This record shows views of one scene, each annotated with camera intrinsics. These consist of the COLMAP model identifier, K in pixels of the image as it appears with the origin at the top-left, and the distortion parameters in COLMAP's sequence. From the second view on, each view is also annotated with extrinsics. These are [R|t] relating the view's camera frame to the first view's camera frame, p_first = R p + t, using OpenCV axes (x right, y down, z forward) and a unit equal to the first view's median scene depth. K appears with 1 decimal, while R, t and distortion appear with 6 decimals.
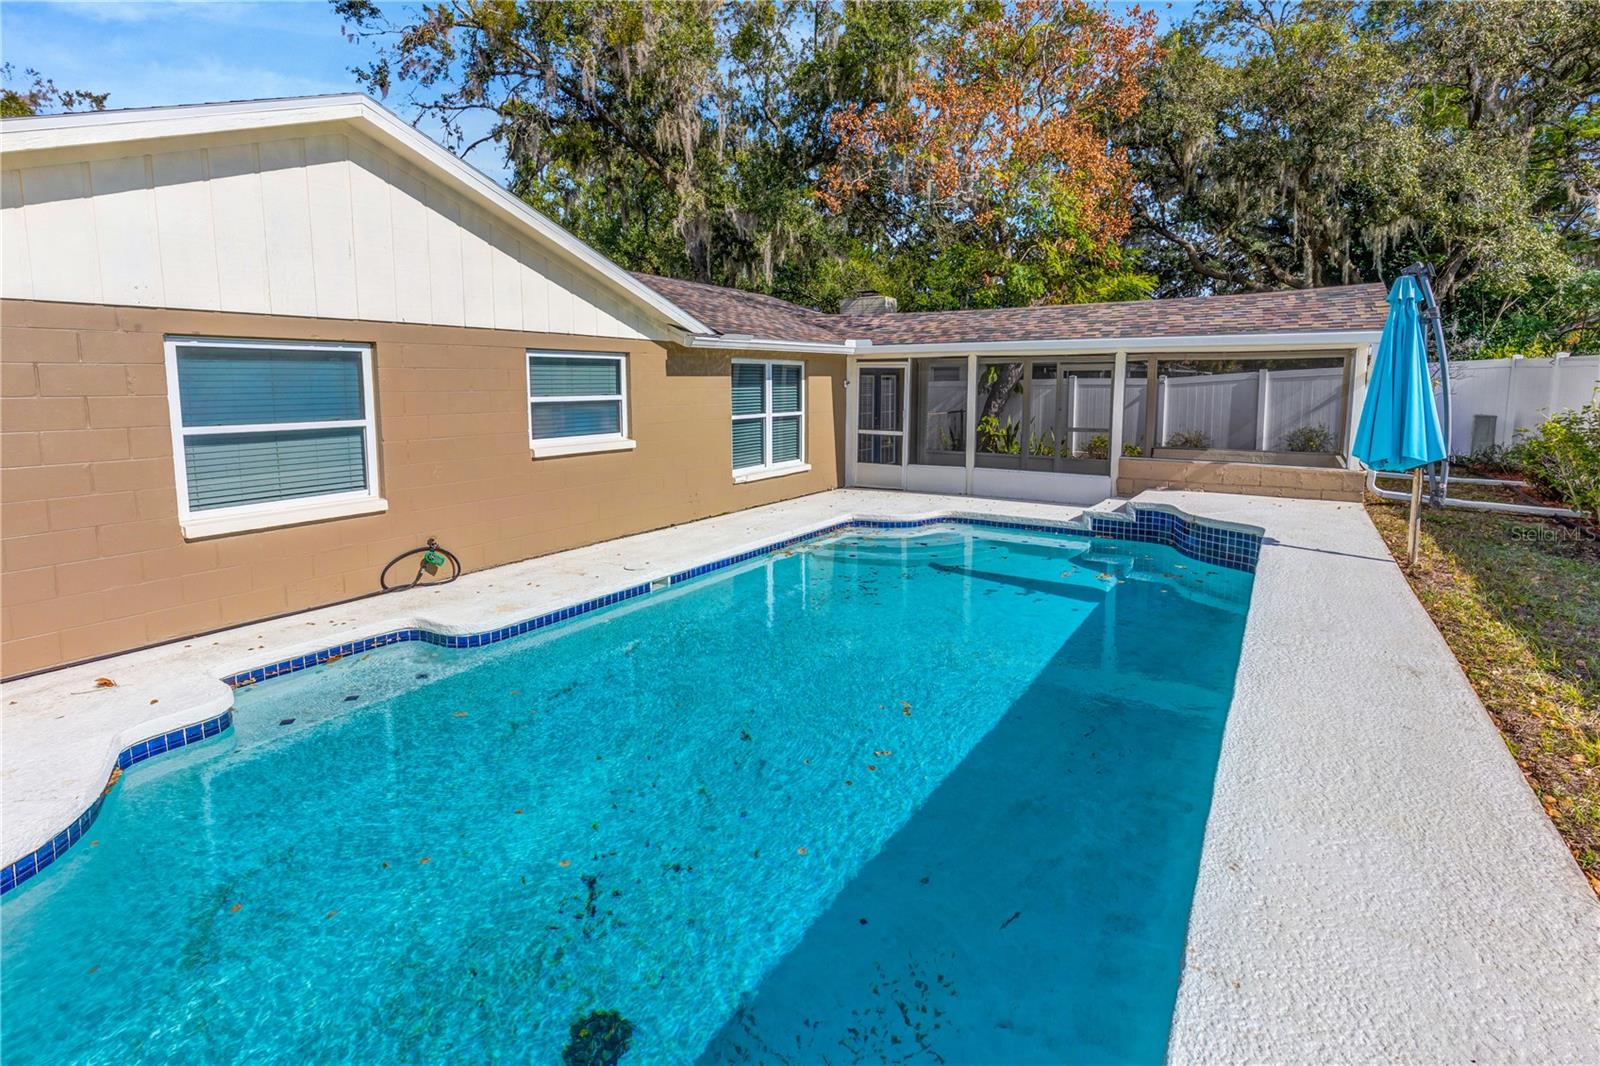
lens RADIAL K [[752.4, 0, 806.4], [0, 752.4, 452.3], [0, 0, 1]] dist [0.002032, -0.000242]
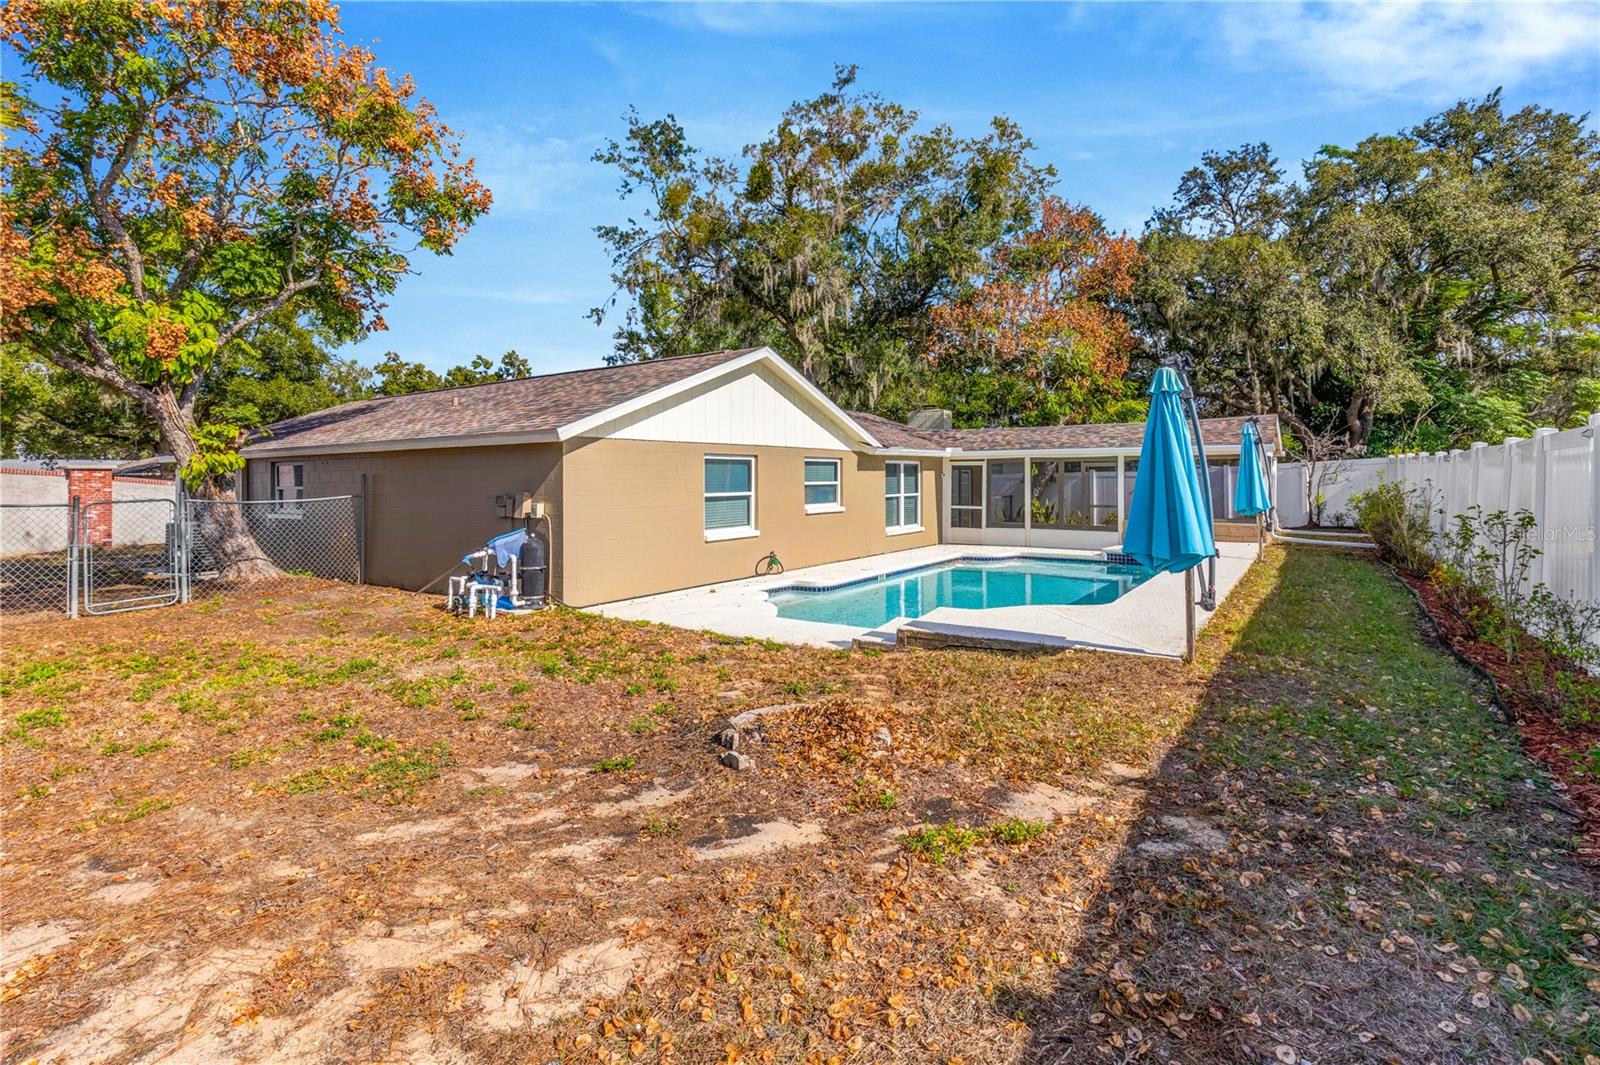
lens RADIAL K [[759.6, 0, 797.8], [0, 759.6, 470.4], [0, 0, 1]] dist [-0.001143, -0.000821]
pose [[0.999508, -0.003494, -0.031161, -0.207645], [0.000269, 0.994692, -0.102899, 0.061129], [0.031355, 0.102840, 0.994204, -0.587828]]
